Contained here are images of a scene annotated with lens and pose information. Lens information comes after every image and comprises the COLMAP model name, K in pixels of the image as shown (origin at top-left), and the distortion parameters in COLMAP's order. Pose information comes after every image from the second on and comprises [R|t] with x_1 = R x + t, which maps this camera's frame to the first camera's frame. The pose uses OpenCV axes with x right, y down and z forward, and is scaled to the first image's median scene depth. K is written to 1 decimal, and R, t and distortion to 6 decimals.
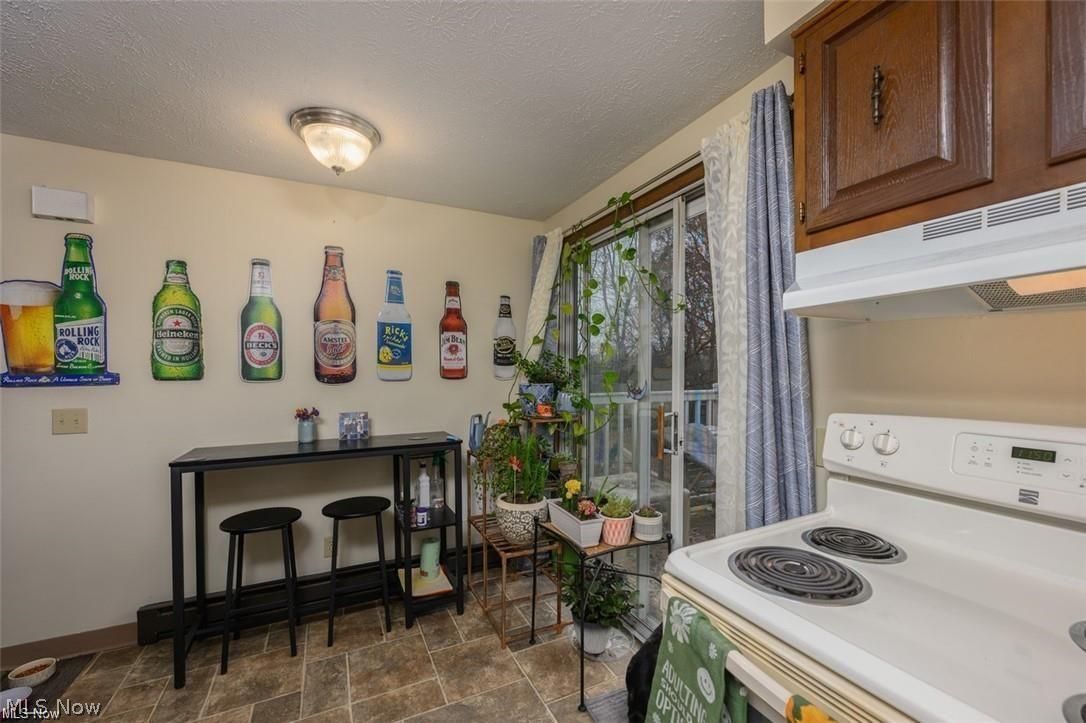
lens RADIAL K [[426.3, 0, 542.7], [0, 426.3, 369.0], [0, 0, 1]] dist [-0.000402, -0.000010]
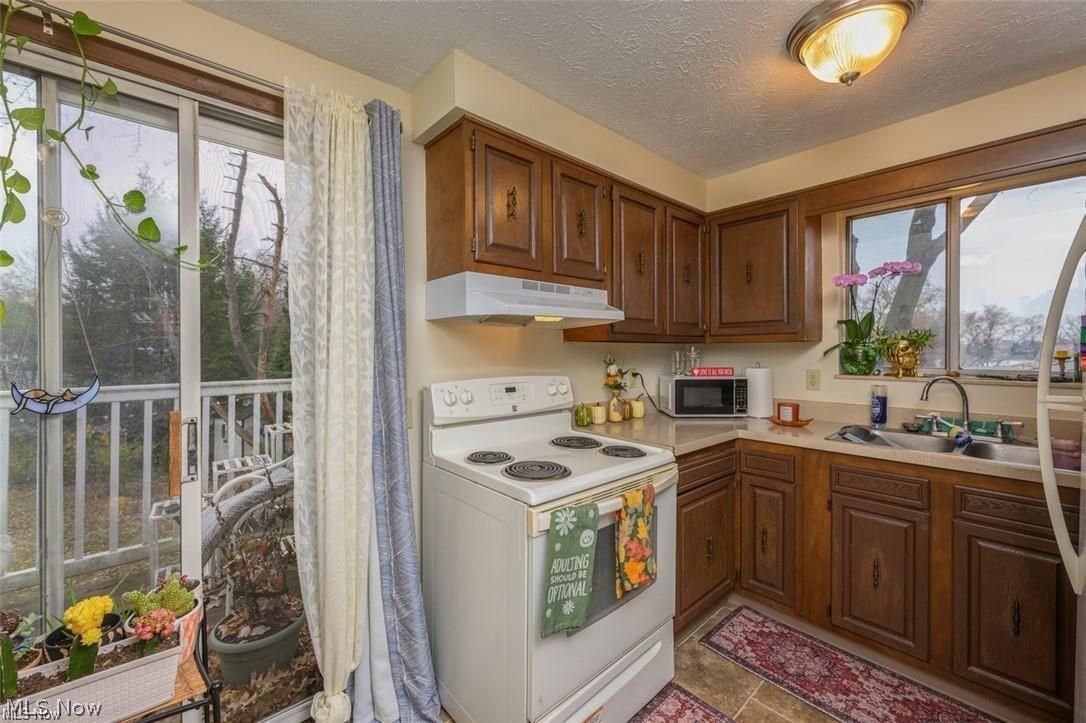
lens RADIAL K [[426.3, 0, 529.3], [0, 426.3, 348.3], [0, 0, 1]] dist [-0.000402, -0.000010]
pose [[-0.241608, 0.001243, 0.970373, -0.774837], [-0.001683, 0.999997, -0.001700, -0.010625], [-0.970372, -0.002044, -0.241605, 1.069949]]
